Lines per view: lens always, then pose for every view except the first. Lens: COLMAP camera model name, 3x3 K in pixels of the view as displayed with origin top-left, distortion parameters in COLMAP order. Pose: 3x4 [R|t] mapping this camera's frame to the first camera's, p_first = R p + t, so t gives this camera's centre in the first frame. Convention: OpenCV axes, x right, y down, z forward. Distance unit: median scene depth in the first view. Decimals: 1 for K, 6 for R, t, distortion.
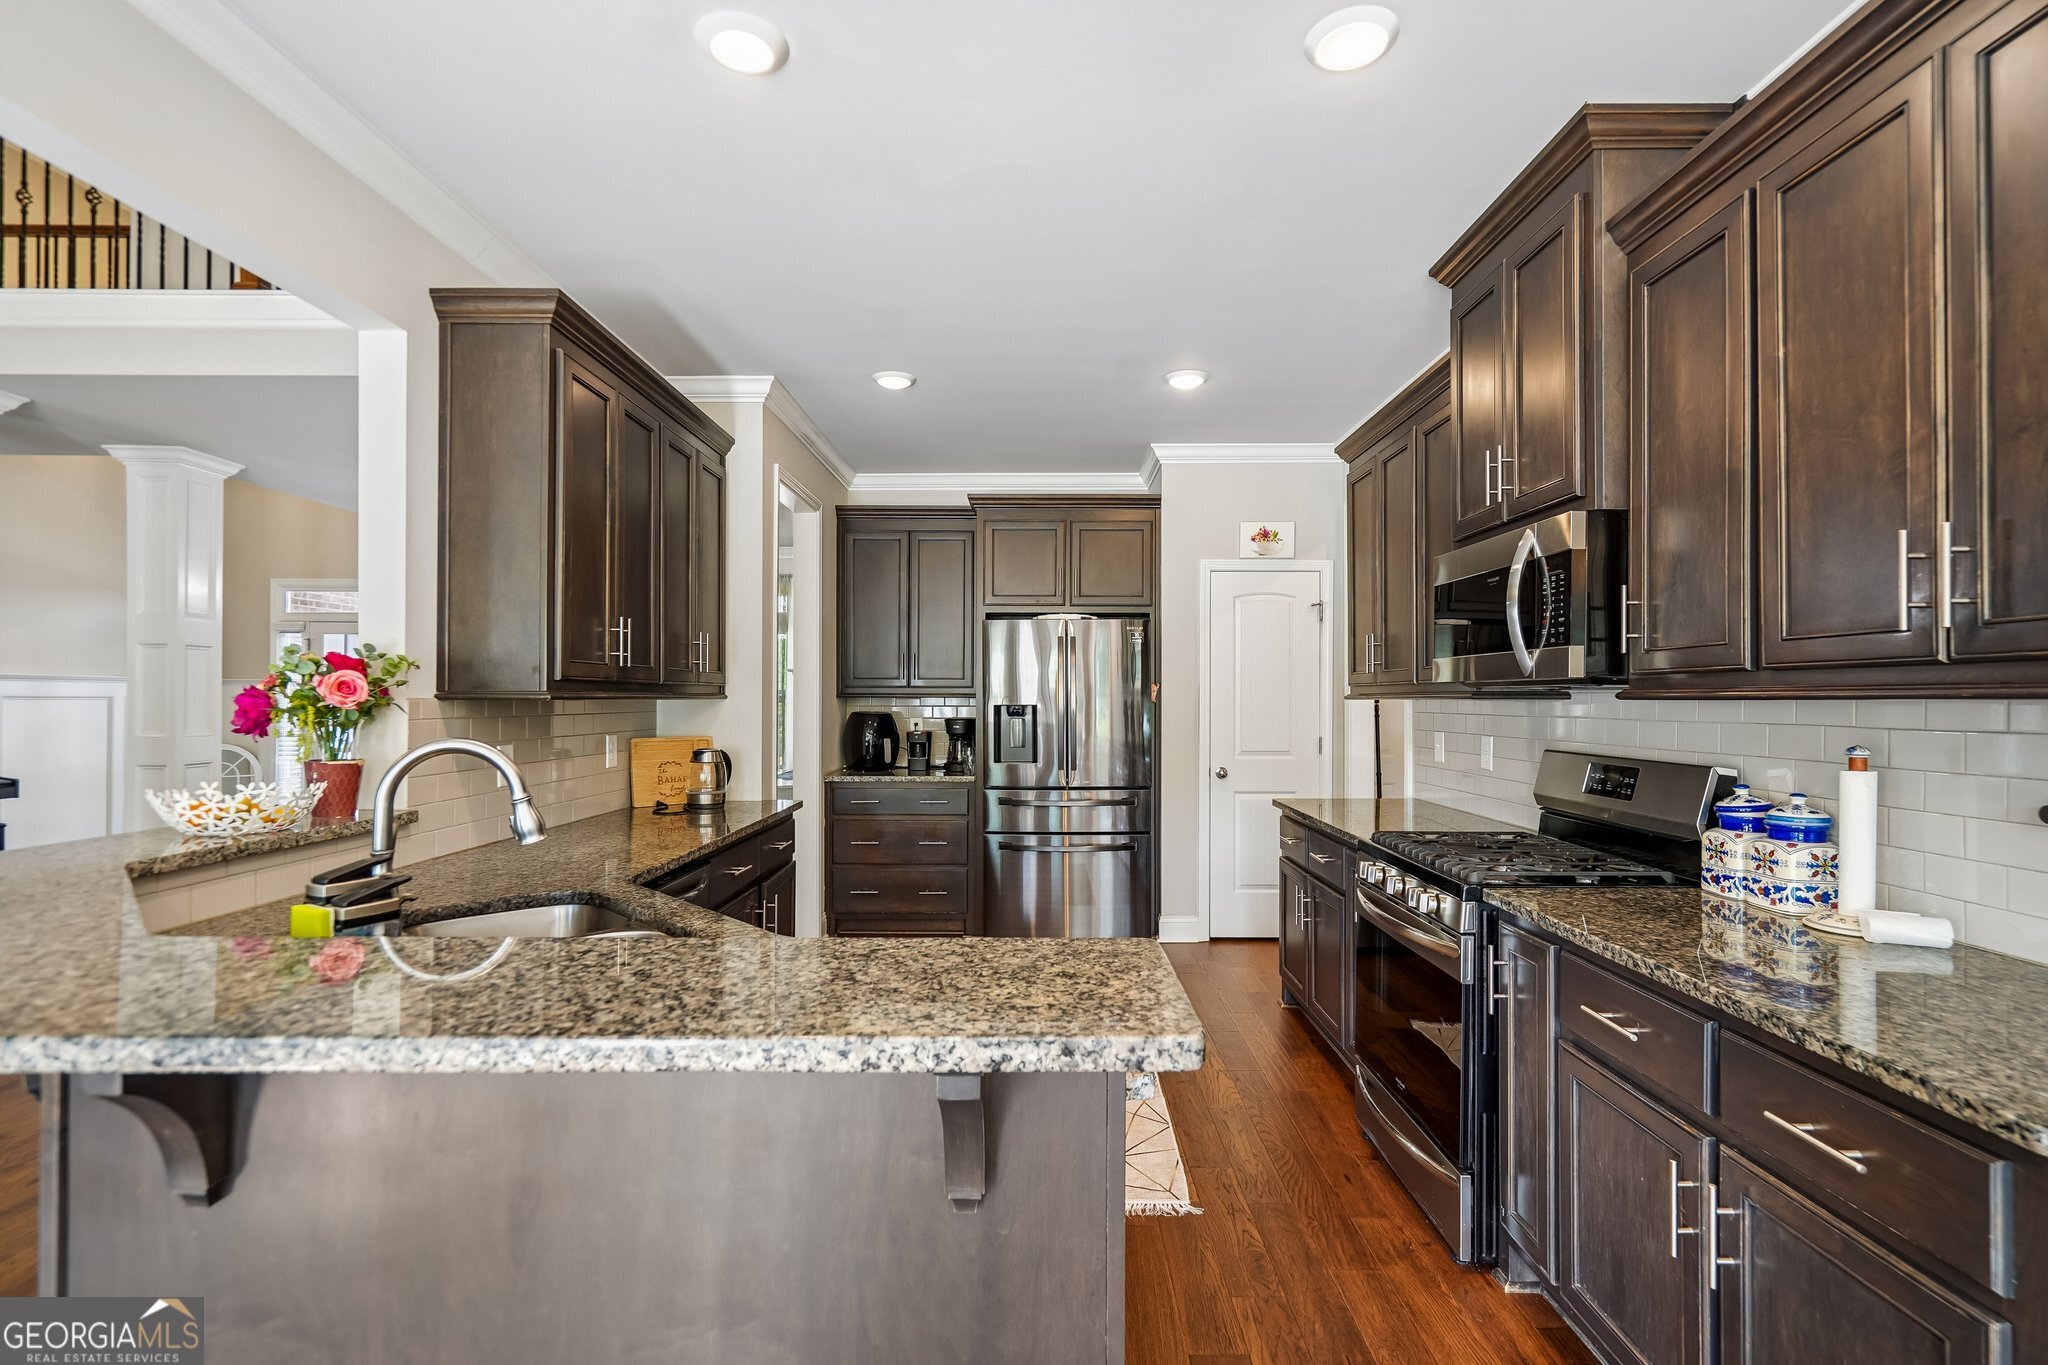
lens RADIAL K [[947.0, 0, 1037.6], [0, 947.0, 693.5], [0, 0, 1]] dist [-0.004251, 0.000183]
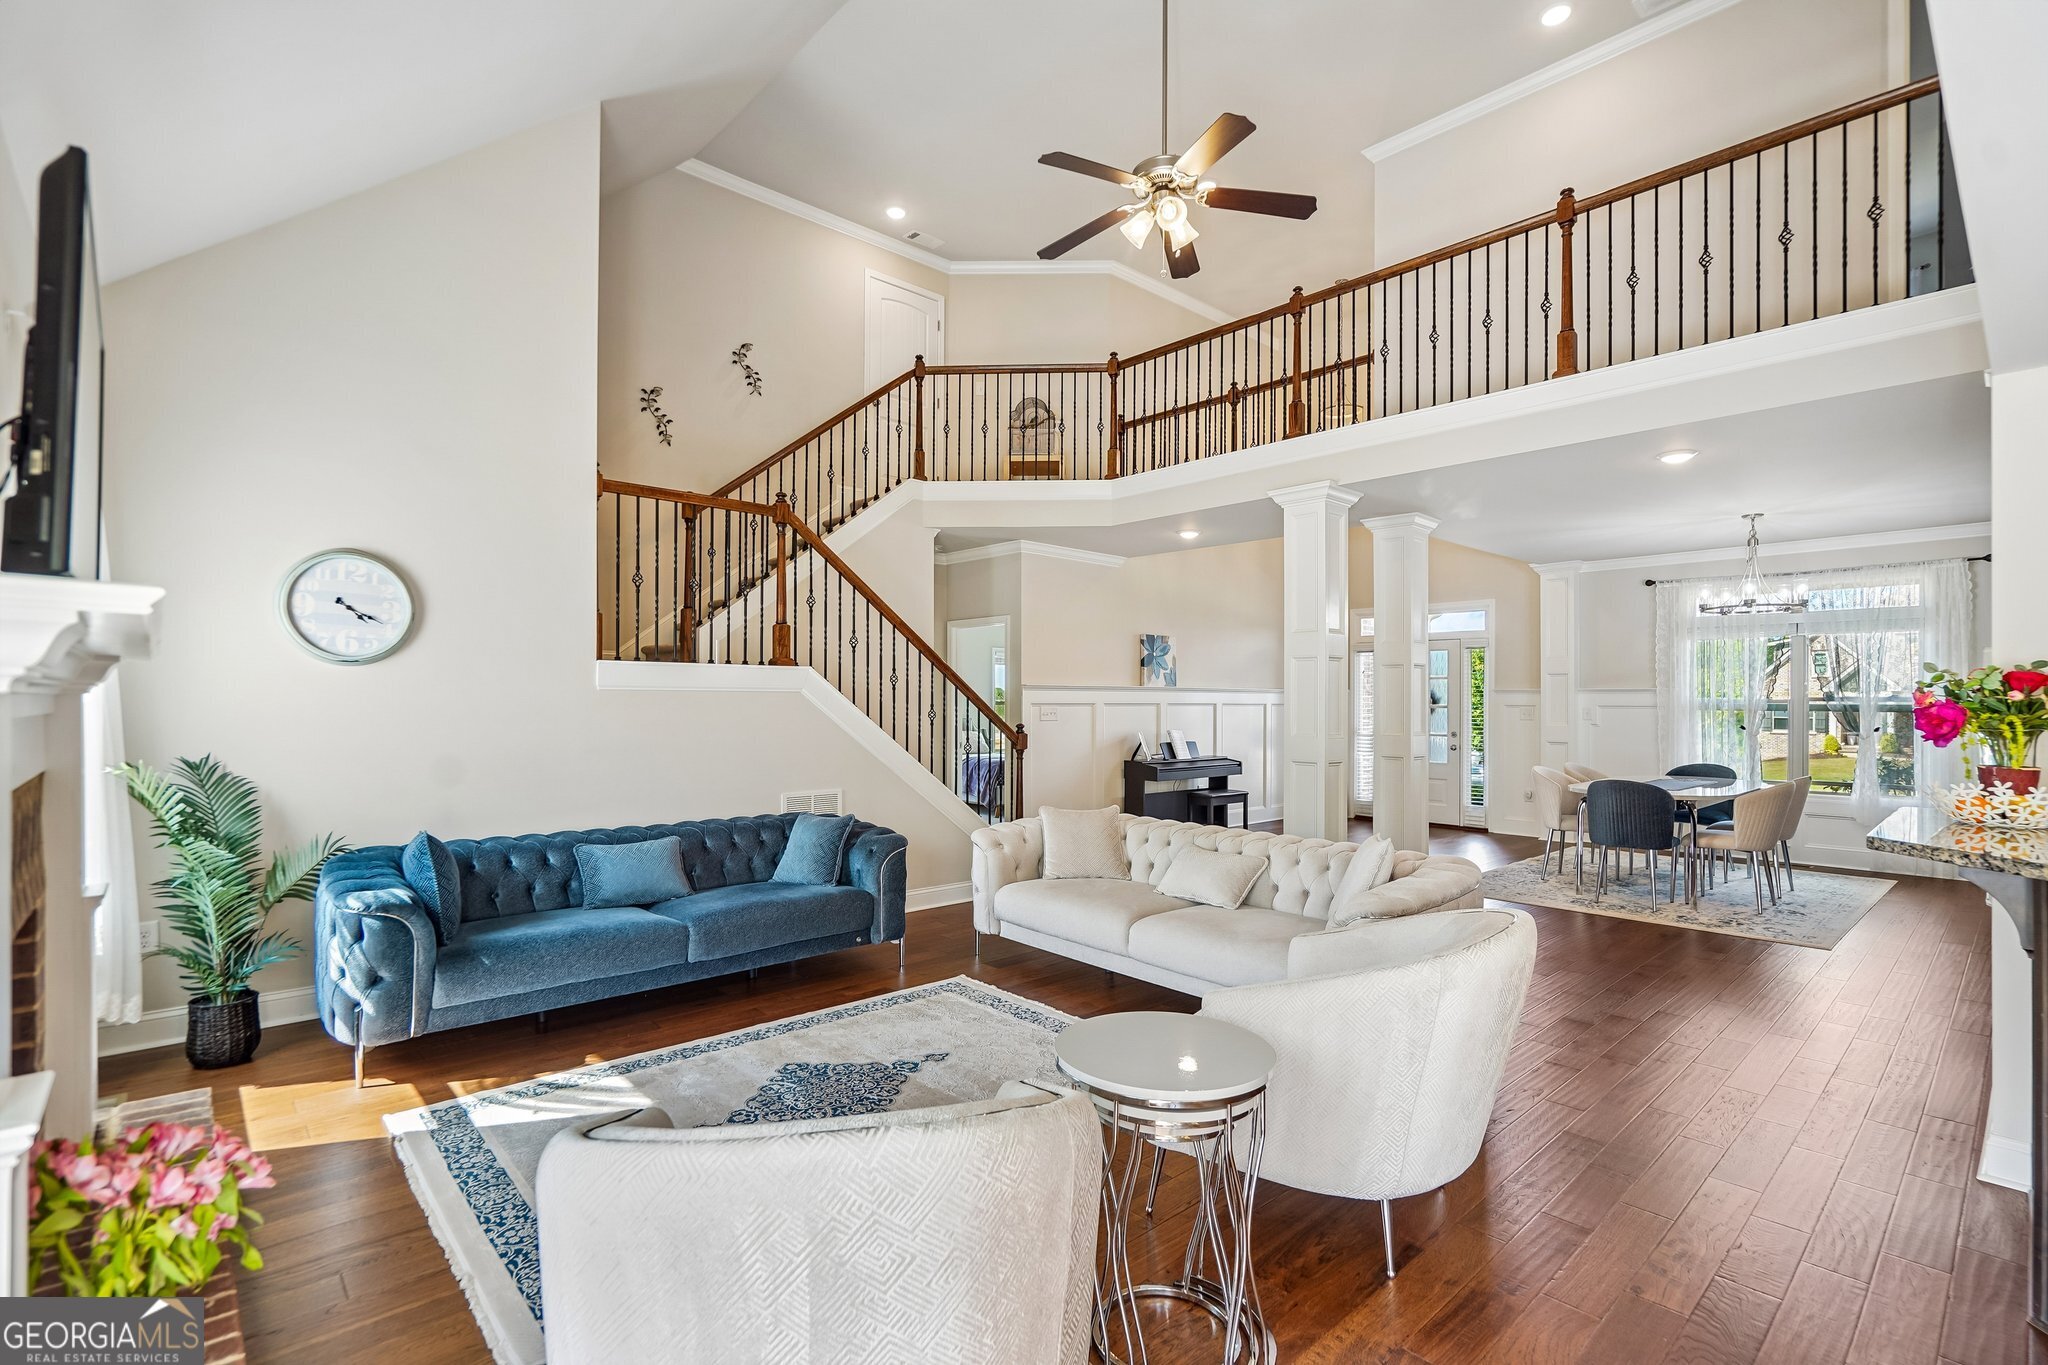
lens RADIAL K [[936.3, 0, 1018.9], [0, 936.3, 695.5], [0, 0, 1]] dist [-0.000819, 0.001026]
pose [[0.674198, -0.004009, -0.738539, -0.649586], [0.001570, 0.999991, -0.003996, -0.011558], [0.738549, 0.001534, 0.674199, -0.546213]]
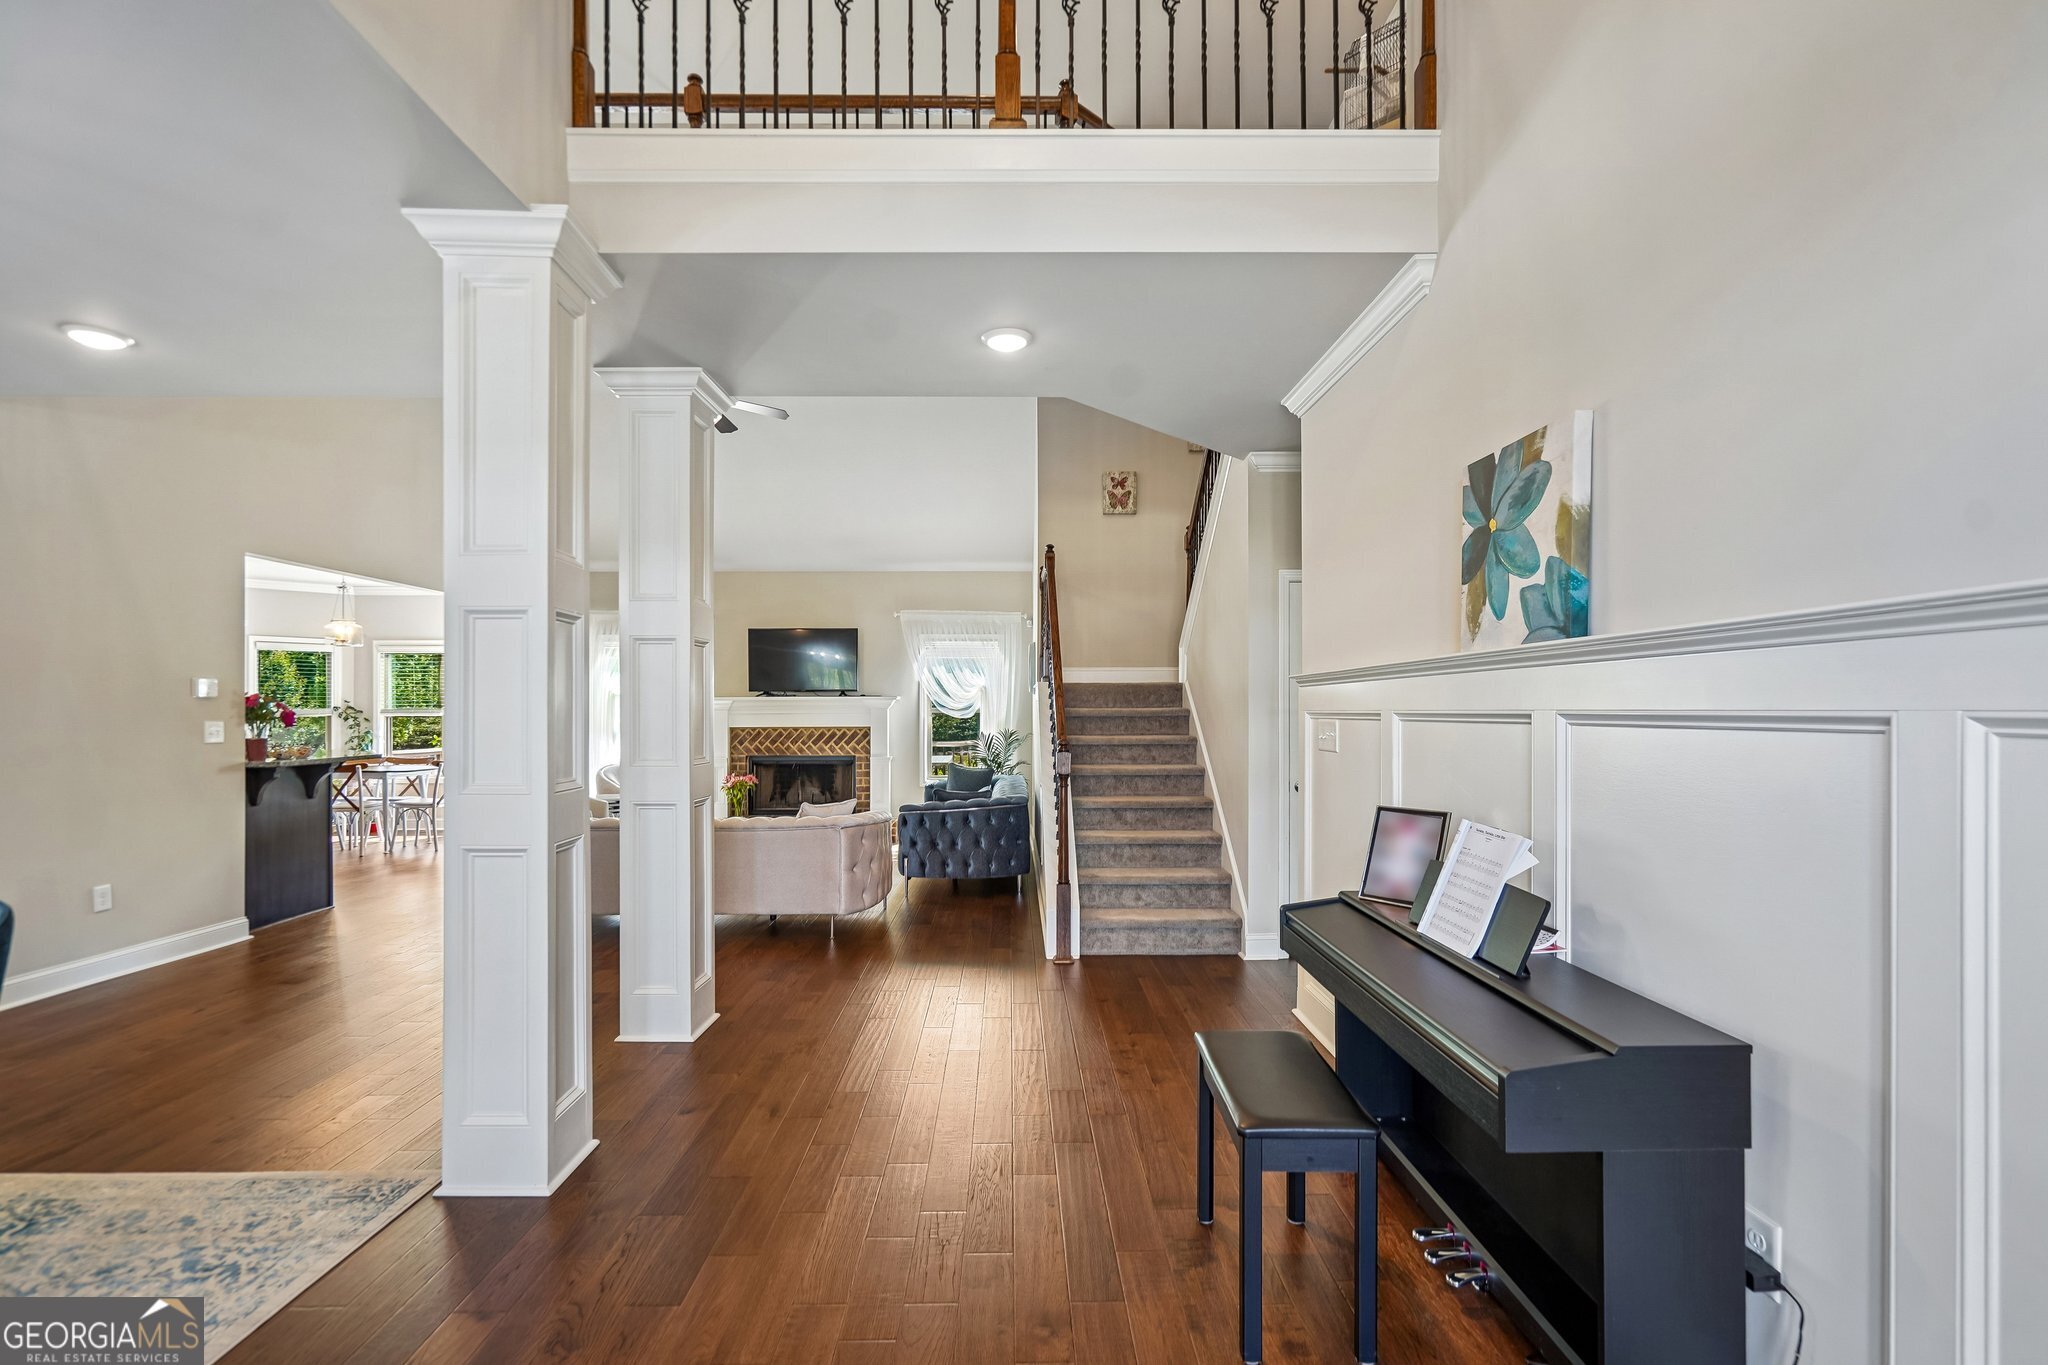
lens RADIAL K [[941.9, 0, 1020.6], [0, 941.9, 709.6], [0, 0, 1]] dist [0.000862, 0.000431]
pose [[-0.999895, -0.001564, -0.014377, -2.454792], [-0.001484, 0.999983, -0.005558, 0.005814], [0.014385, -0.005536, -0.999881, 3.168469]]
